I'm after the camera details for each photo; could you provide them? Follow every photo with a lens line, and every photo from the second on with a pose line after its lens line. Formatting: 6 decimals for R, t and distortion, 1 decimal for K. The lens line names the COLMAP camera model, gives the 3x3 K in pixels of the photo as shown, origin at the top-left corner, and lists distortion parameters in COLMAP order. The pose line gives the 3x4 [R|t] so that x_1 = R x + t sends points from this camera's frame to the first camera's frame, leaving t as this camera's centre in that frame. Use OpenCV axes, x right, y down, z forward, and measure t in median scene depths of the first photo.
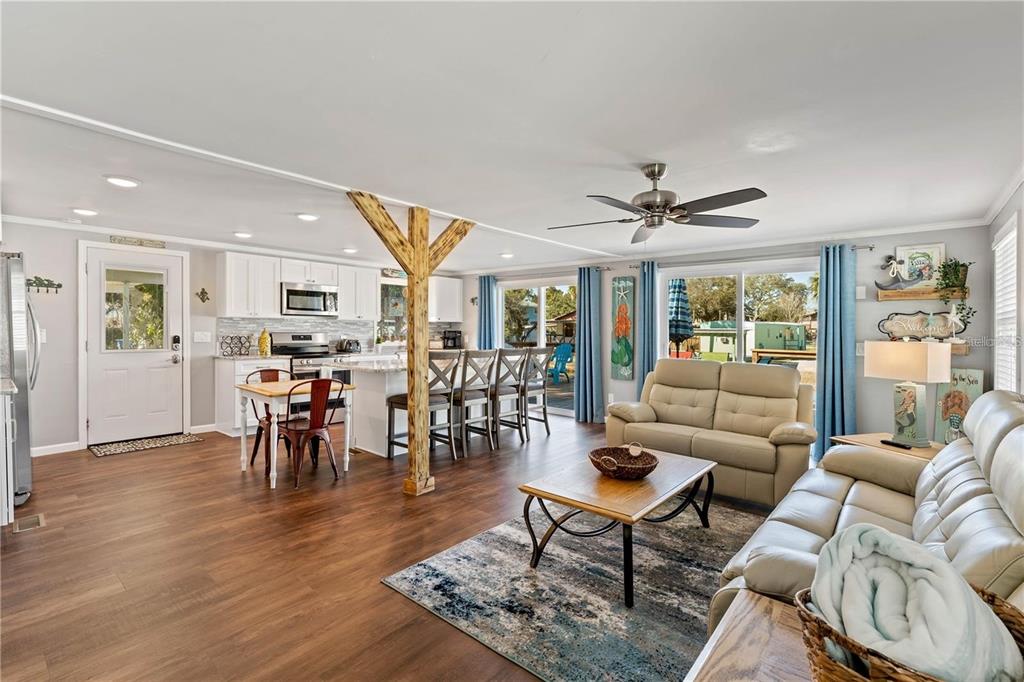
lens RADIAL K [[454.2, 0, 506.0], [0, 454.2, 330.0], [0, 0, 1]] dist [0.001024, 0.000228]
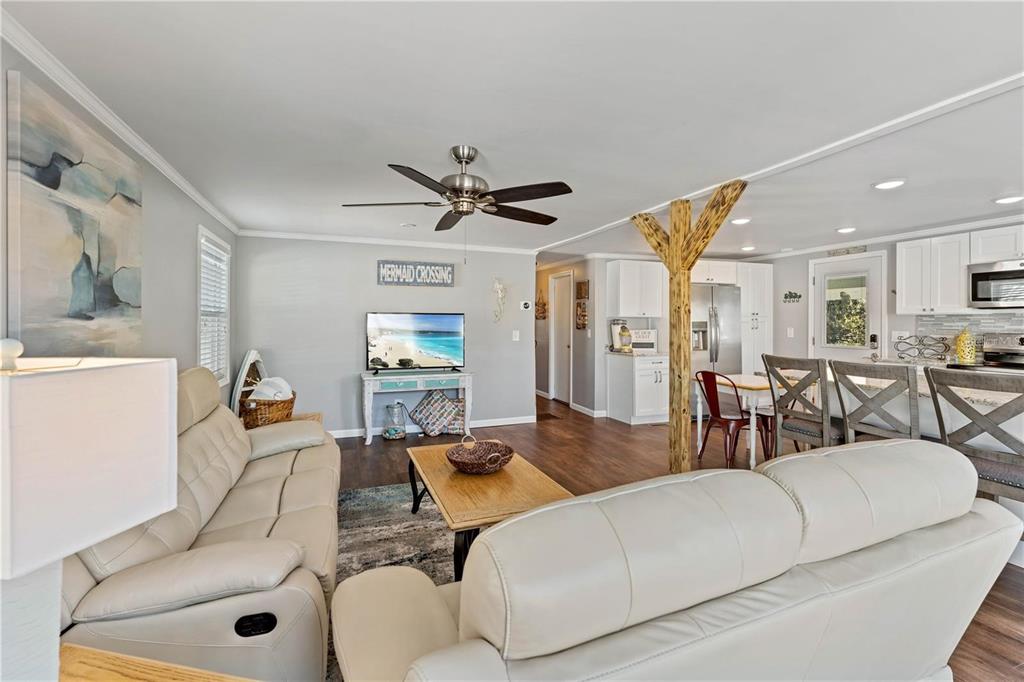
lens RADIAL K [[462.7, 0, 516.6], [0, 462.7, 316.9], [0, 0, 1]] dist [0.000330, 0.000211]
pose [[-0.469091, -0.023363, -0.882841, 0.727539], [-0.009596, 0.999726, -0.021357, 0.003713], [0.883098, -0.001547, -0.469186, 1.002314]]
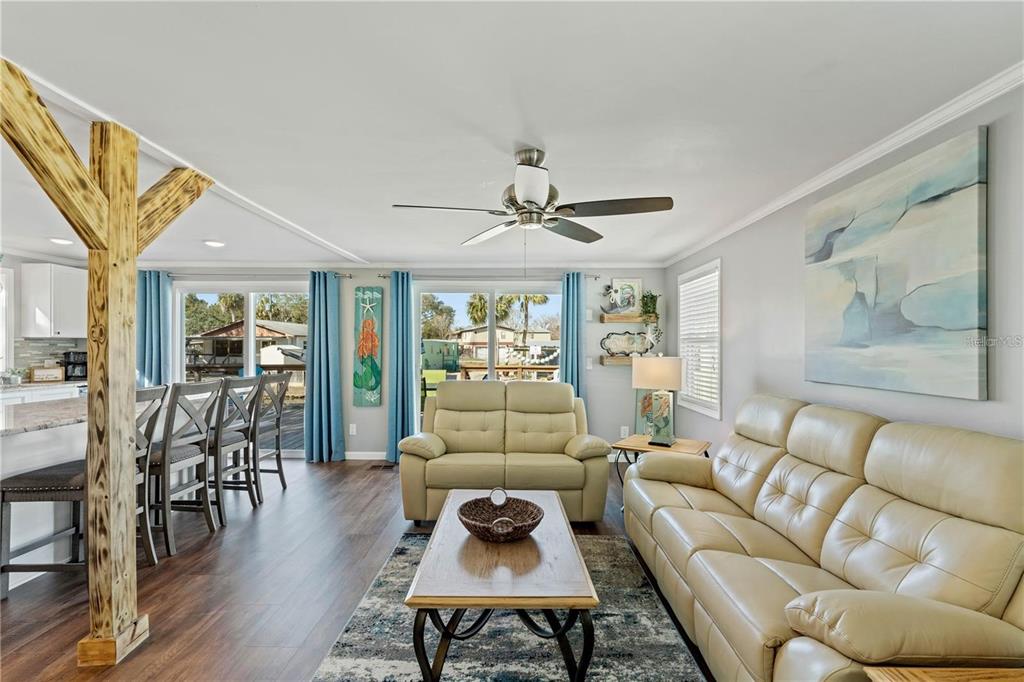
lens RADIAL K [[462.9, 0, 500.3], [0, 462.9, 343.4], [0, 0, 1]] dist [-0.000749, 0.000006]
pose [[0.769923, -0.001790, 0.638134, -0.165274], [0.007003, 0.999960, -0.005644, -0.004434], [-0.638098, 0.008814, 0.769905, 0.245968]]
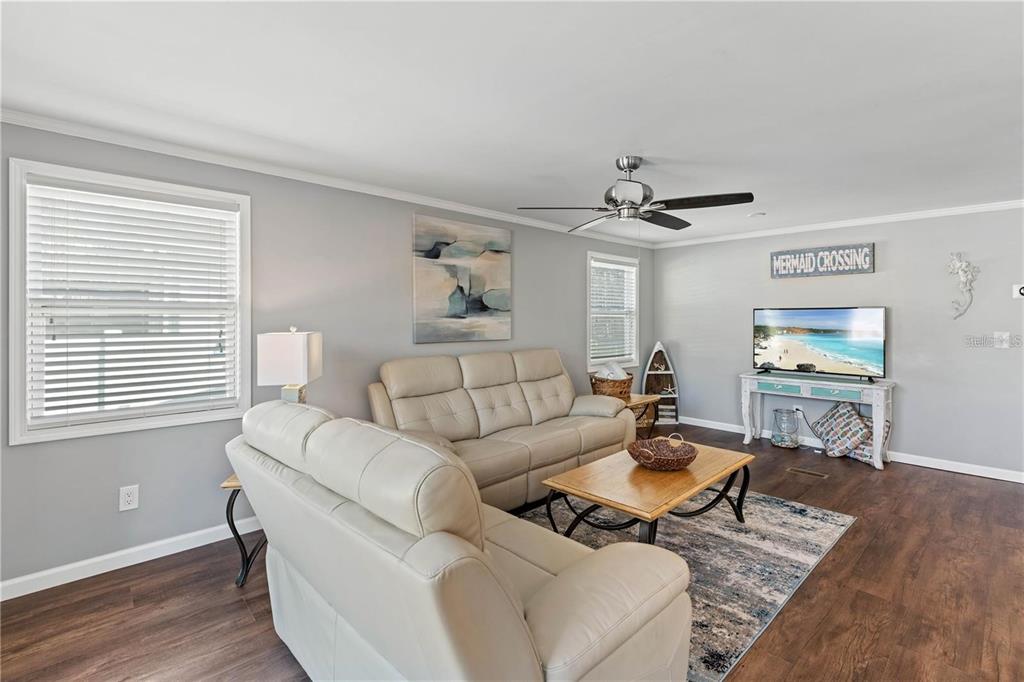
lens RADIAL K [[462.7, 0, 516.6], [0, 462.7, 316.9], [0, 0, 1]] dist [0.000330, 0.000211]
pose [[-0.994929, -0.010751, 0.100002, 0.309165], [-0.010580, 0.999942, 0.002238, -0.005864], [-0.100020, 0.001169, -0.994985, 1.326103]]
